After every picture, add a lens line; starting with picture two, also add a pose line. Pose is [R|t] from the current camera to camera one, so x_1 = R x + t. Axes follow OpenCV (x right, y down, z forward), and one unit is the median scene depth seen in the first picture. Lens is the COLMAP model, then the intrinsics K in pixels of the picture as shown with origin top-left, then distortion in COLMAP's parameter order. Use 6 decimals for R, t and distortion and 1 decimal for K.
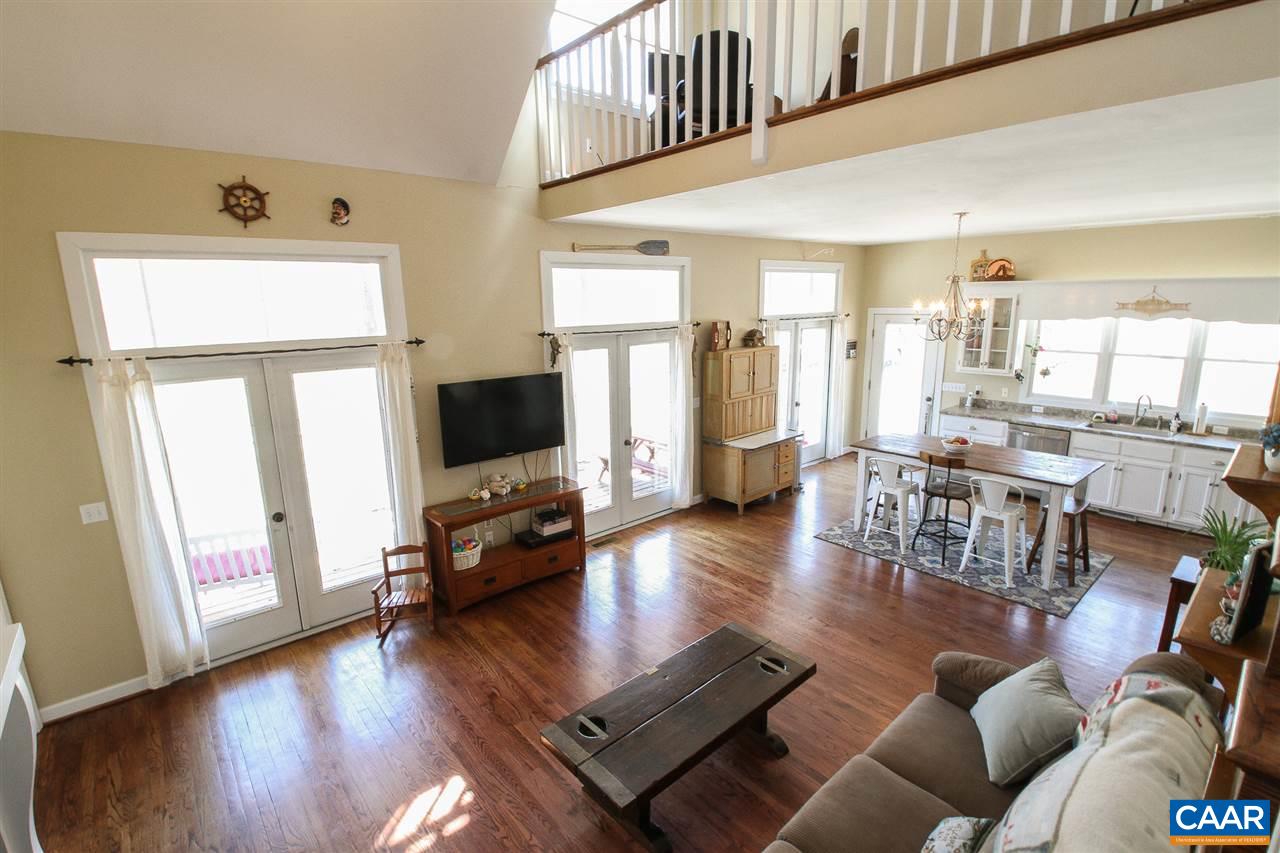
lens RADIAL K [[597.9, 0, 636.6], [0, 597.9, 426.7], [0, 0, 1]] dist [0.013325, -0.016357]
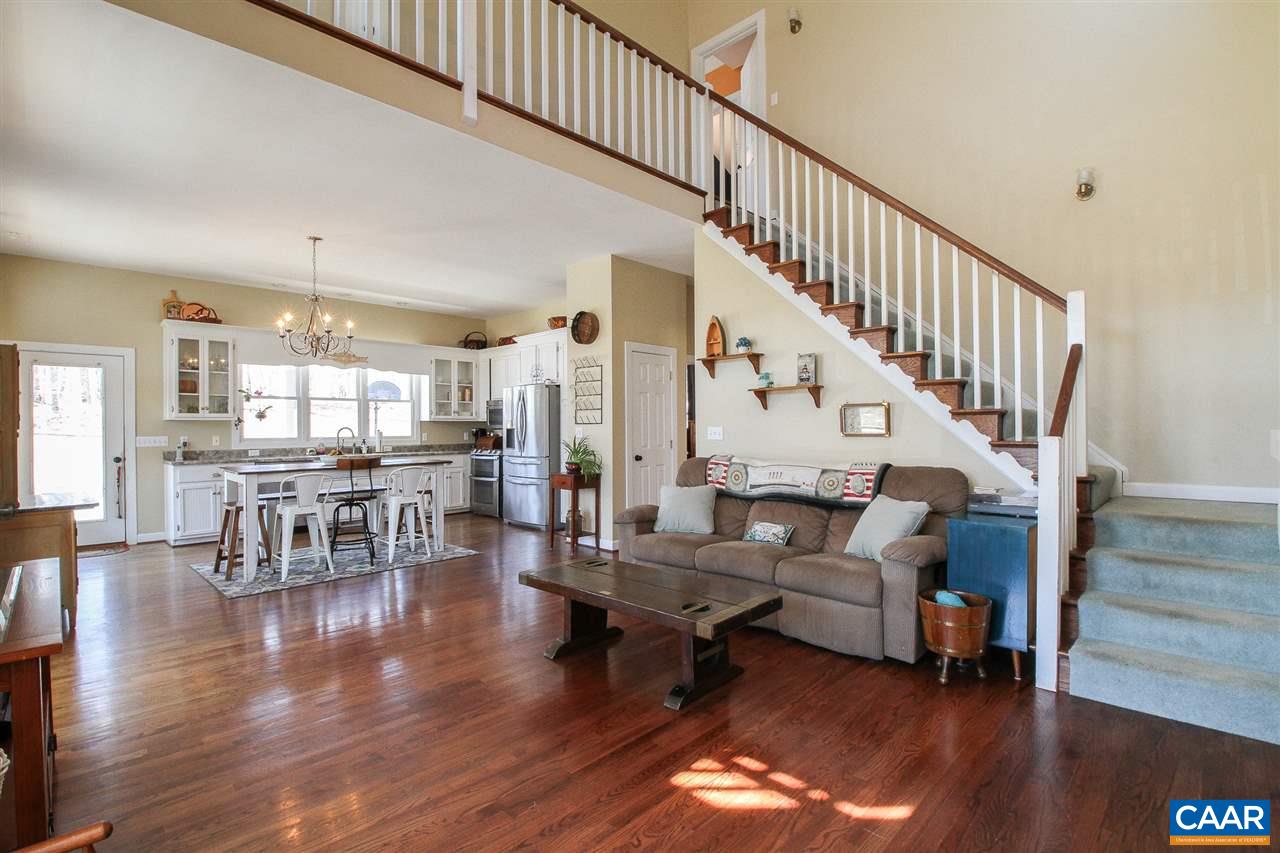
lens RADIAL K [[597.9, 0, 640.4], [0, 597.9, 428.4], [0, 0, 1]] dist [0.013325, -0.016357]
pose [[-0.061691, 0.017947, 0.997934, -0.632589], [0.220960, 0.975275, -0.003880, 0.126994], [-0.973330, 0.220264, -0.064131, 0.644518]]
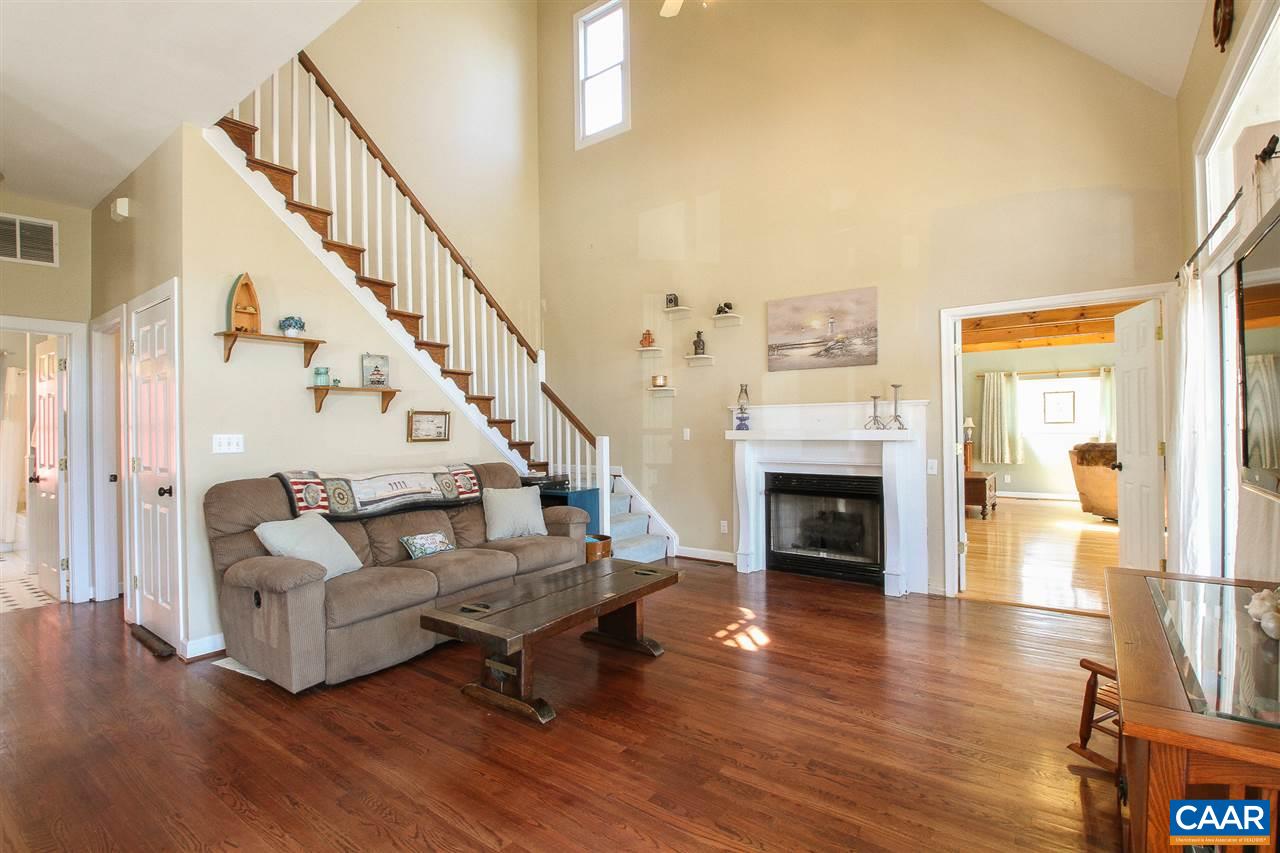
lens RADIAL K [[597.9, 0, 640.7], [0, 597.9, 430.4], [0, 0, 1]] dist [0.013325, -0.016357]
pose [[-0.976102, 0.021237, -0.216272, 0.110148], [-0.028246, 0.974373, 0.223160, -0.034909], [0.215469, 0.223936, -0.950487, 1.259472]]
